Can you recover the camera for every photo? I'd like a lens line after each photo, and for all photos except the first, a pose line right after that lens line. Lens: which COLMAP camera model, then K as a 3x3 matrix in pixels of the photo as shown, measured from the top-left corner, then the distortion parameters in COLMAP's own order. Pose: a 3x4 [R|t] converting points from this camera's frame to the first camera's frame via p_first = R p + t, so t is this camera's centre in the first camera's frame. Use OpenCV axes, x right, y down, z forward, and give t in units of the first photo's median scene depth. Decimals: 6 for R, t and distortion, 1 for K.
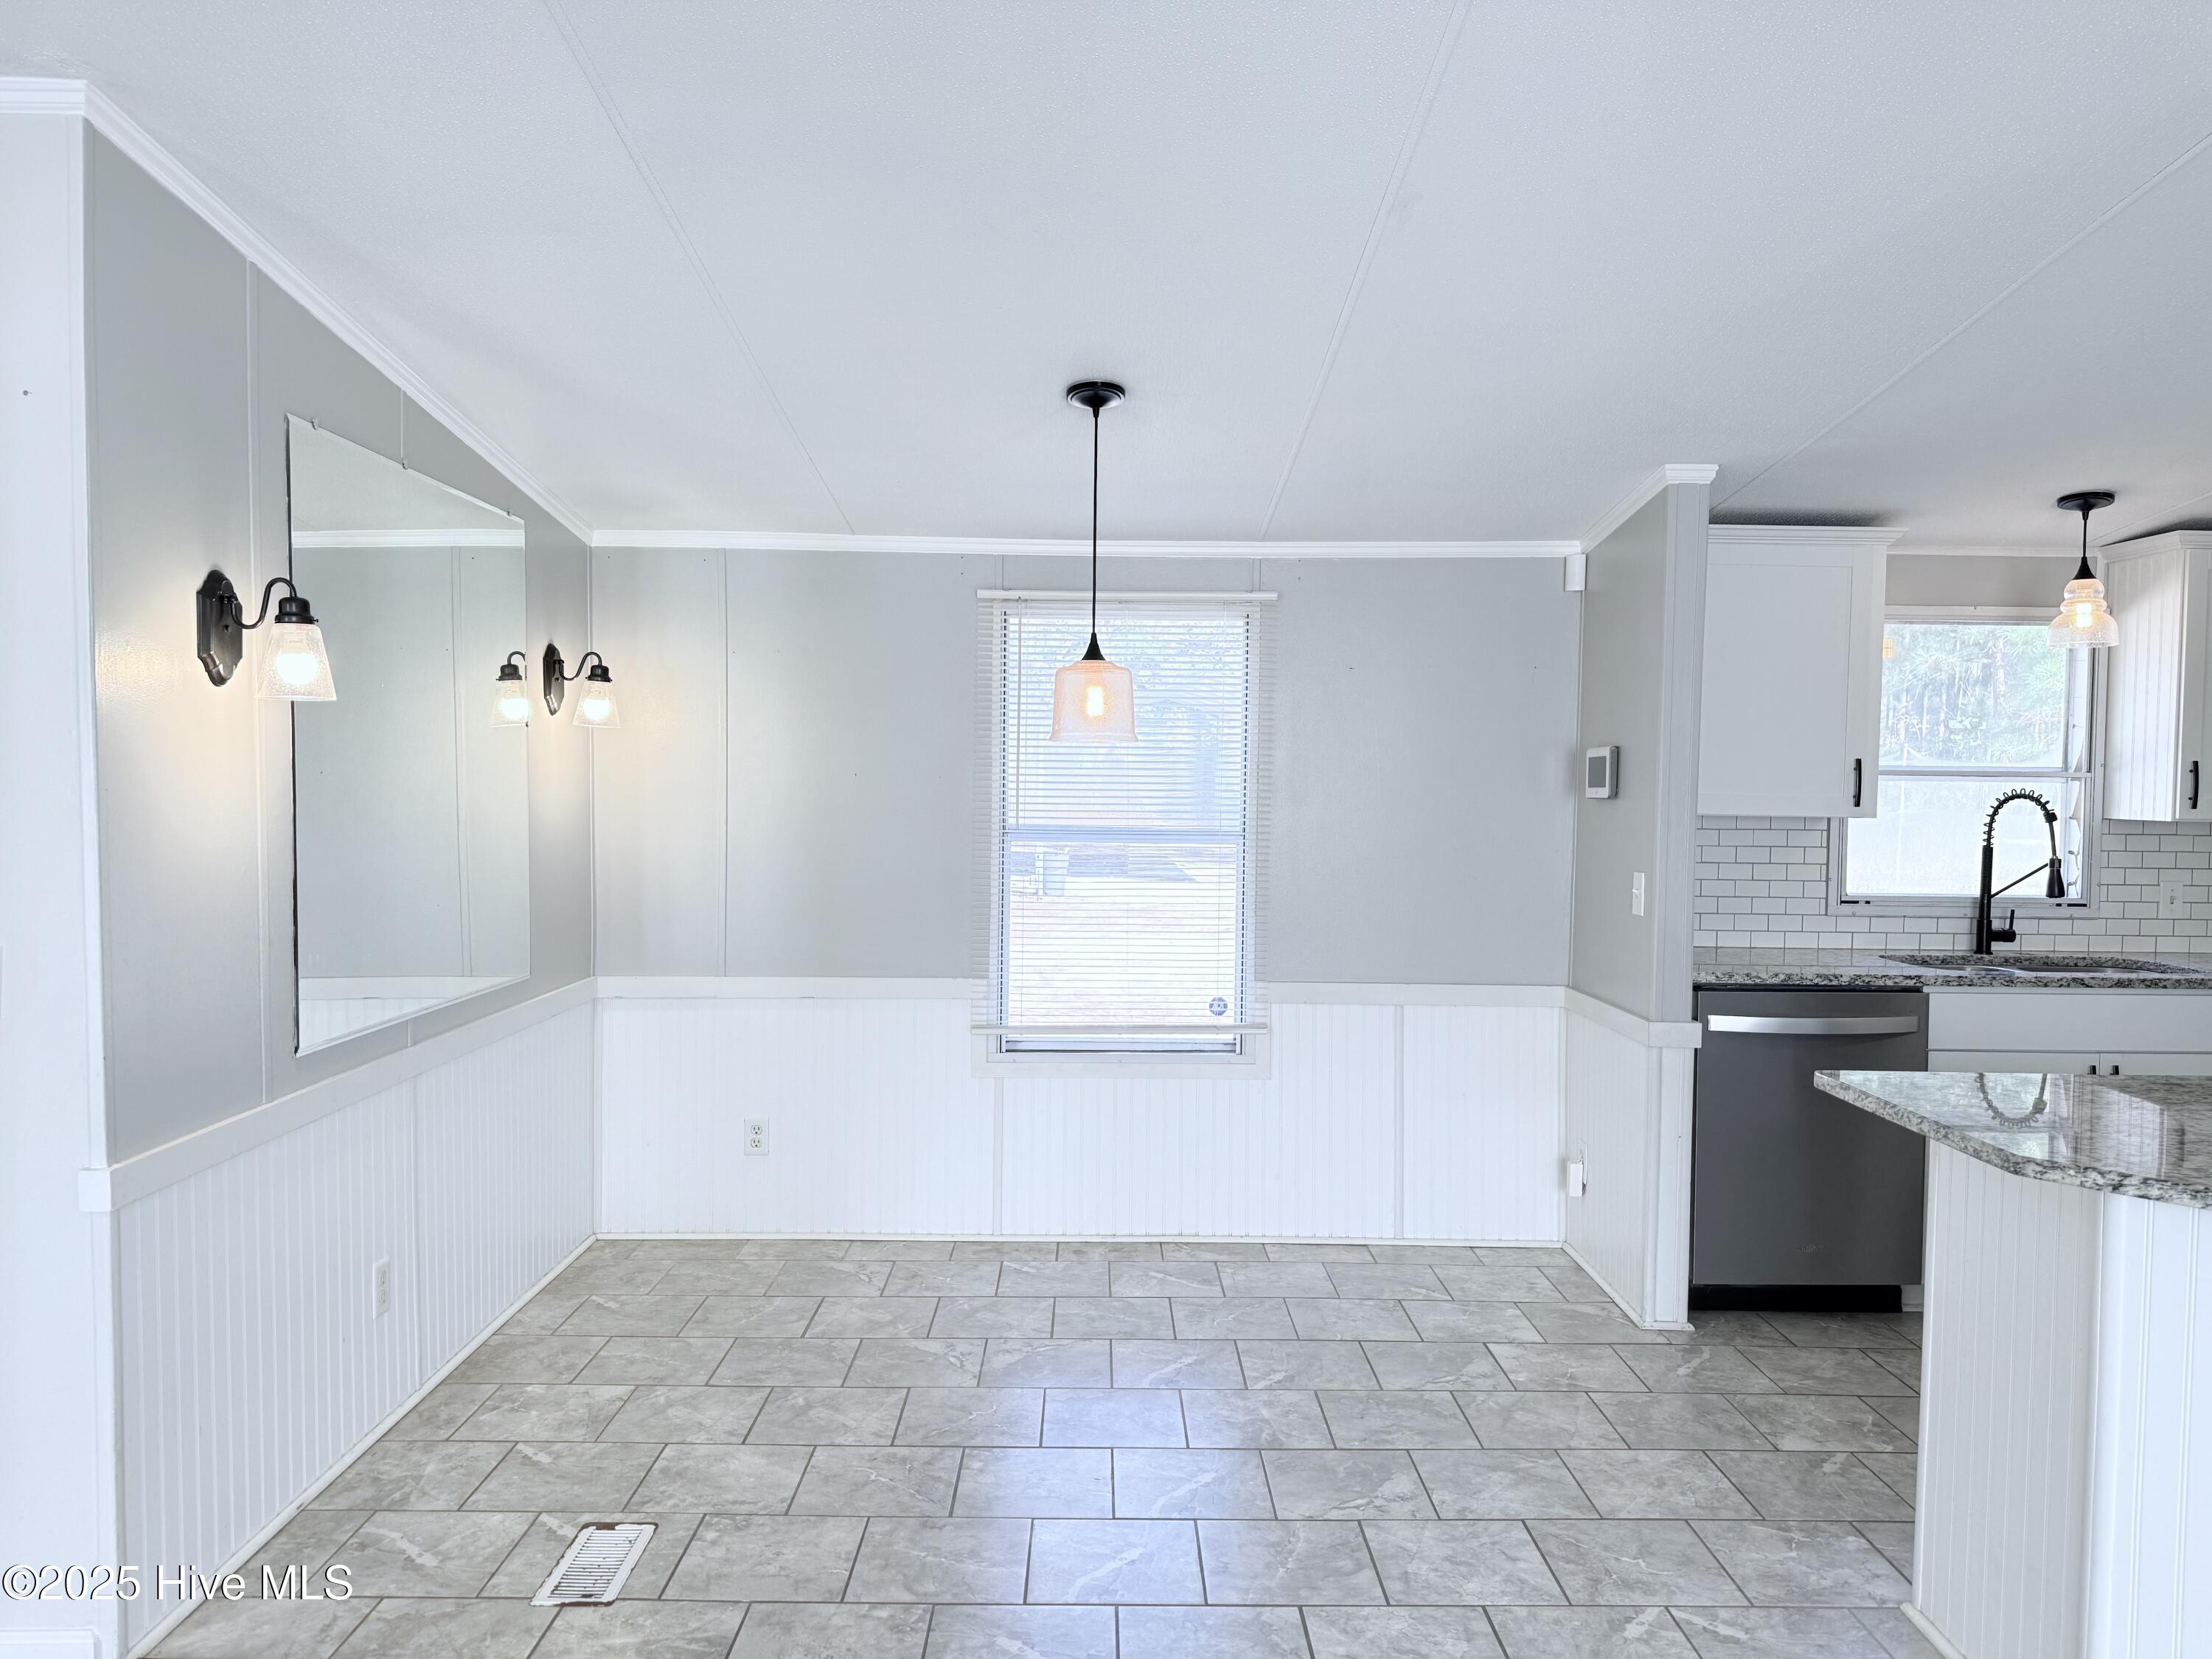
lens RADIAL K [[1554.3, 0, 1094.6], [0, 1554.3, 831.6], [0, 0, 1]] dist [0.090588, -0.118509]
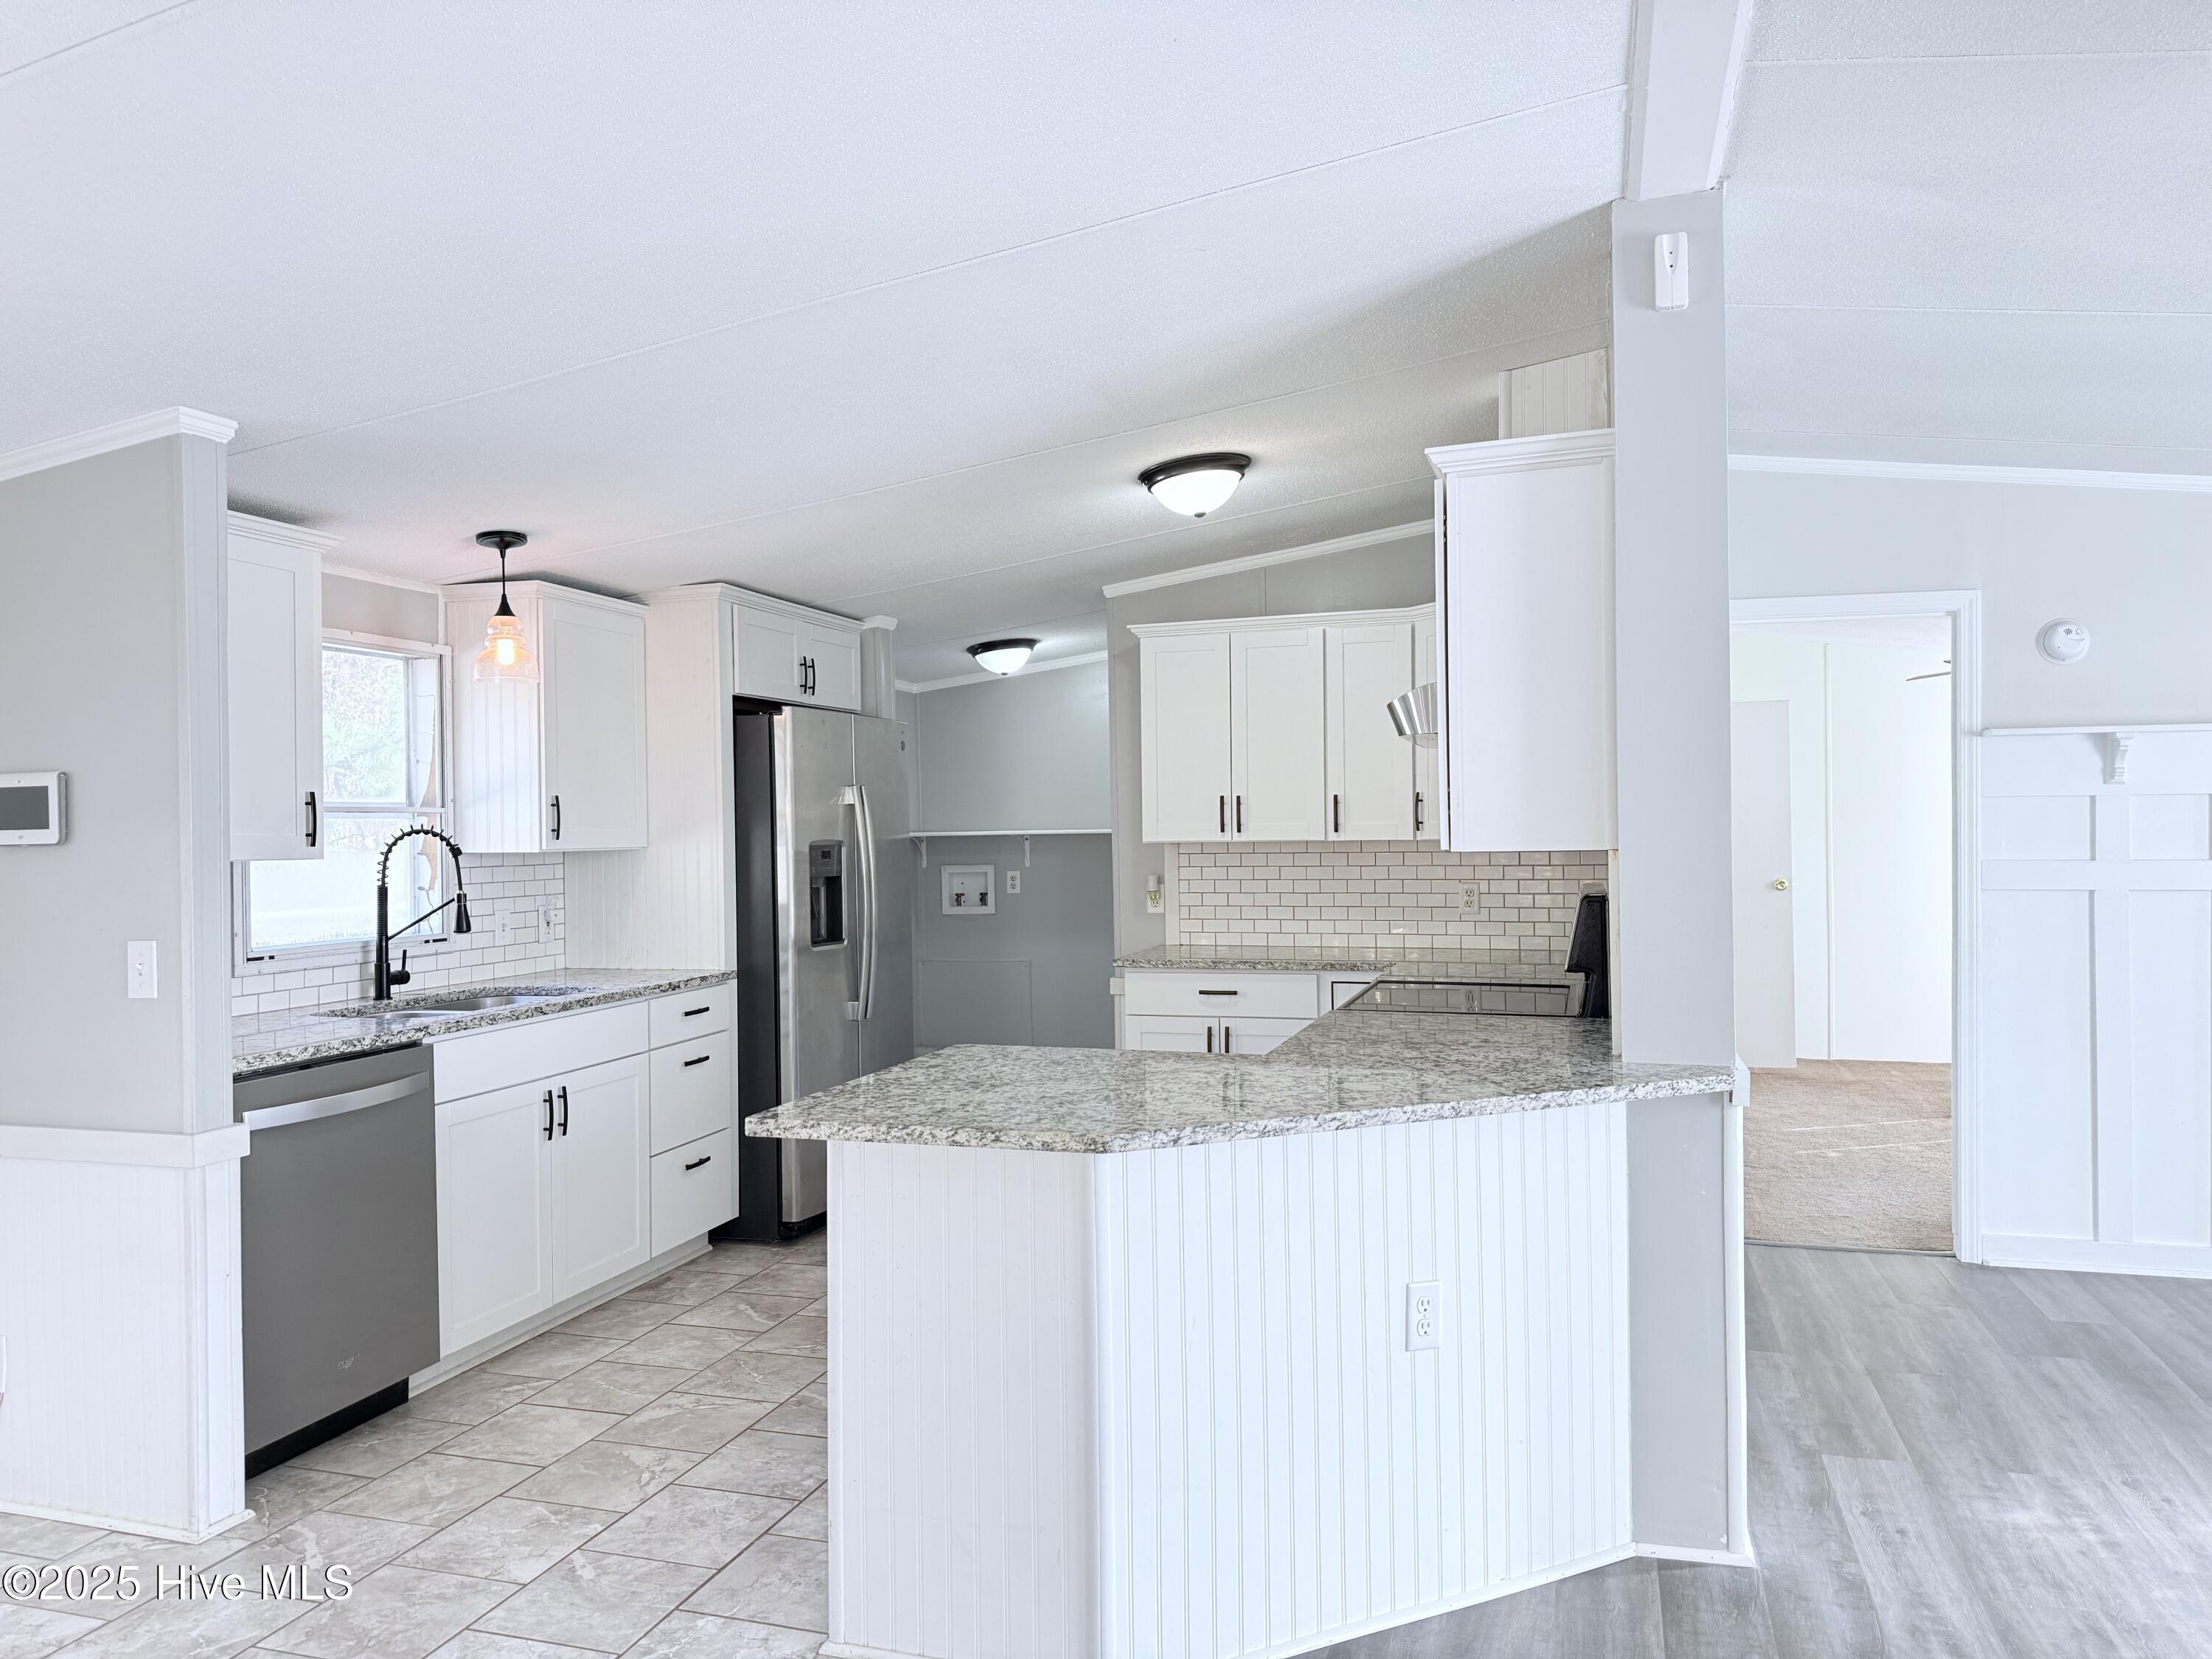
lens RADIAL K [[1563.1, 0, 1106.0], [0, 1563.1, 829.5], [0, 0, 1]] dist [0.006566, -0.008226]
pose [[0.299349, -0.018472, 0.953965, -0.212142], [0.050796, 0.998703, 0.003399, -0.005914], [-0.952791, 0.047440, 0.299899, 0.317845]]
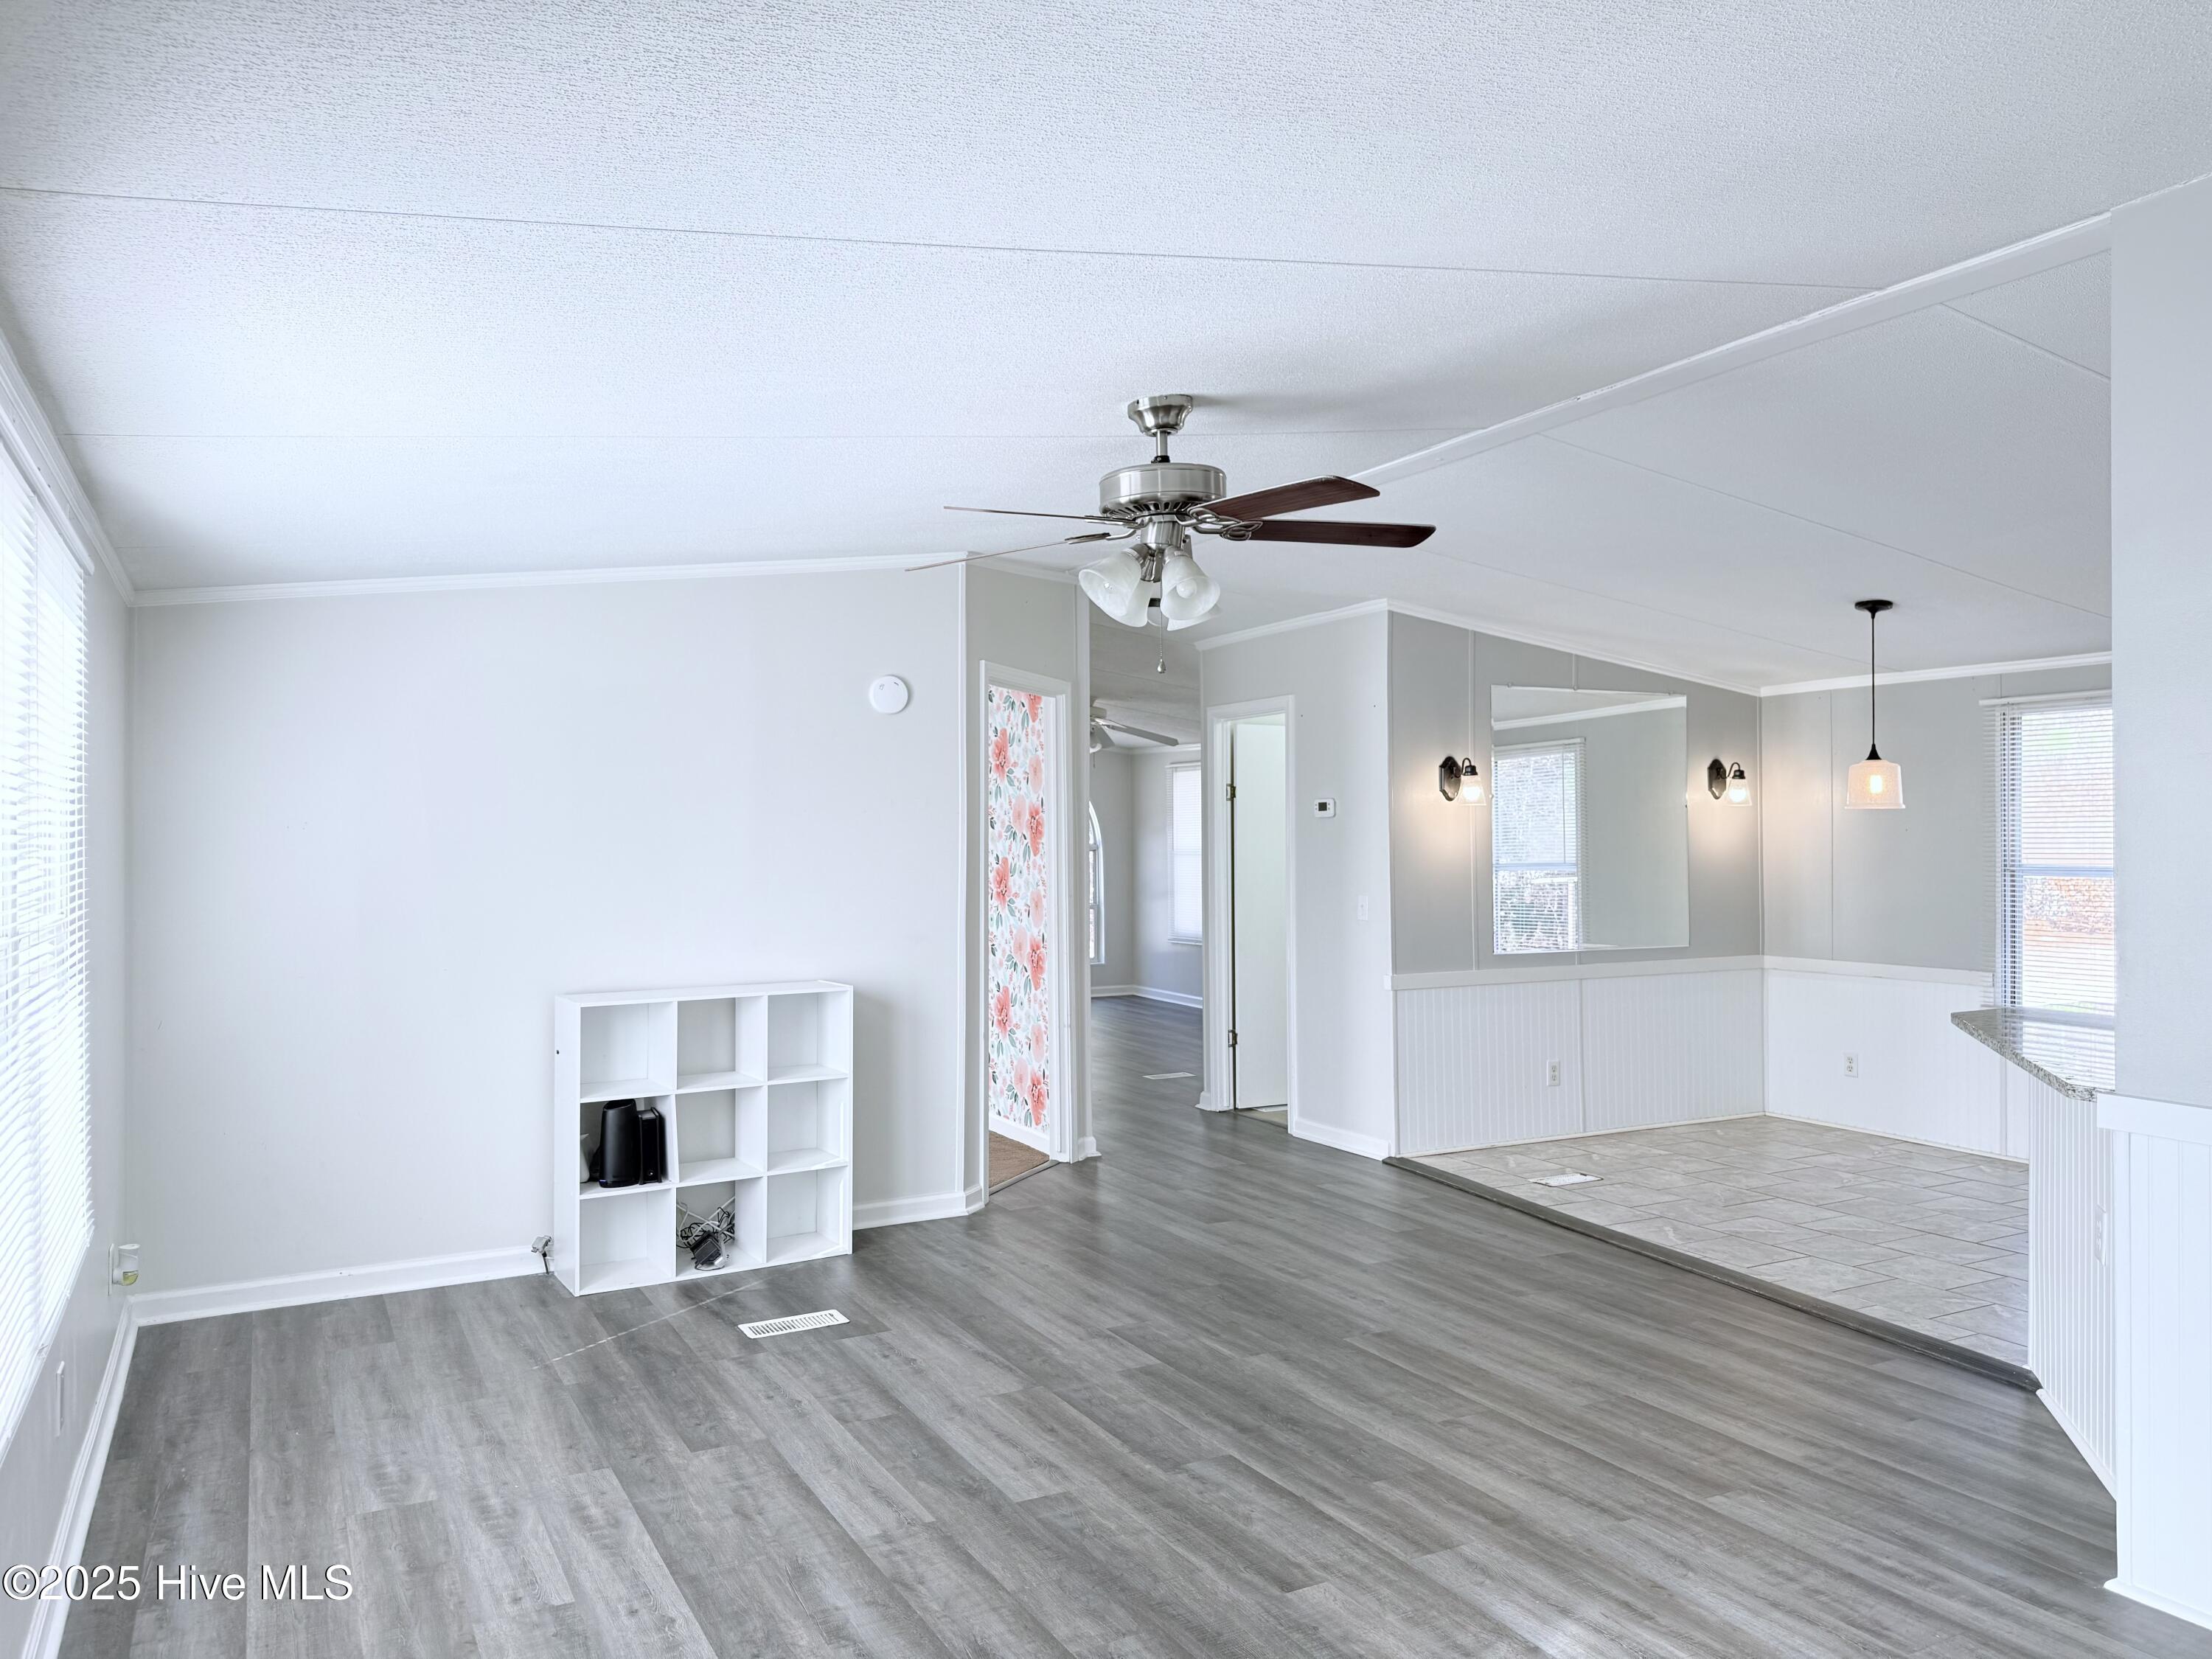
lens RADIAL K [[1554.3, 0, 1094.6], [0, 1554.3, 831.6], [0, 0, 1]] dist [0.090588, -0.118509]
pose [[0.471698, -0.017746, -0.881582, 0.918332], [-0.019135, 0.999356, -0.030355, 0.029396], [0.881553, 0.031187, 0.471054, -0.455871]]
